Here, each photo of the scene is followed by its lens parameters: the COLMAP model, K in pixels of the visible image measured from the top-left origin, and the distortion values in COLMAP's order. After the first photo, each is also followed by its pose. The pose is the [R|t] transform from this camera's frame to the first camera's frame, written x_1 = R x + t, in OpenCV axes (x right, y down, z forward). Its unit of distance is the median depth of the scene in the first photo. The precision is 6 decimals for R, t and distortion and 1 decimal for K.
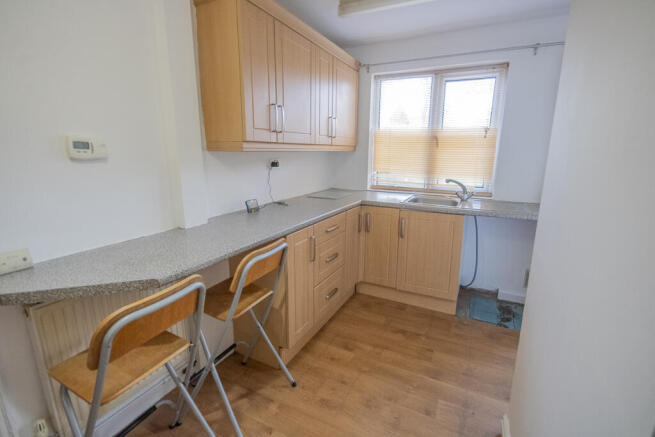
lens RADIAL K [[301.5, 0, 326.9], [0, 301.5, 216.9], [0, 0, 1]] dist [-0.010629, -0.001510]
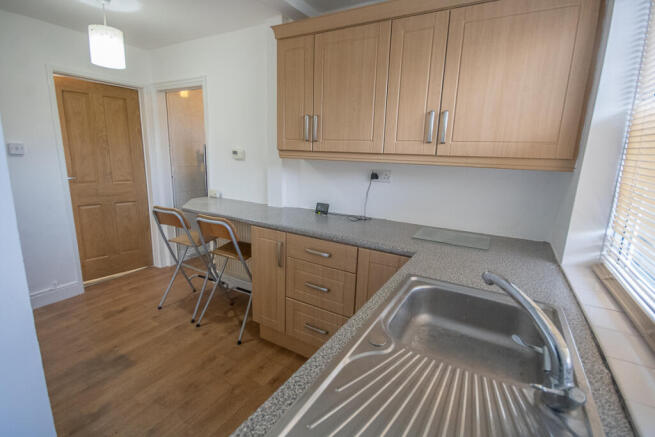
lens RADIAL K [[301.5, 0, 344.8], [0, 301.5, 220.1], [0, 0, 1]] dist [-0.010629, -0.001510]
pose [[-0.032679, 0.198303, -0.979596, 0.975173], [-0.256603, 0.945601, 0.199982, -0.279195], [0.965964, 0.257902, 0.019984, 1.240678]]
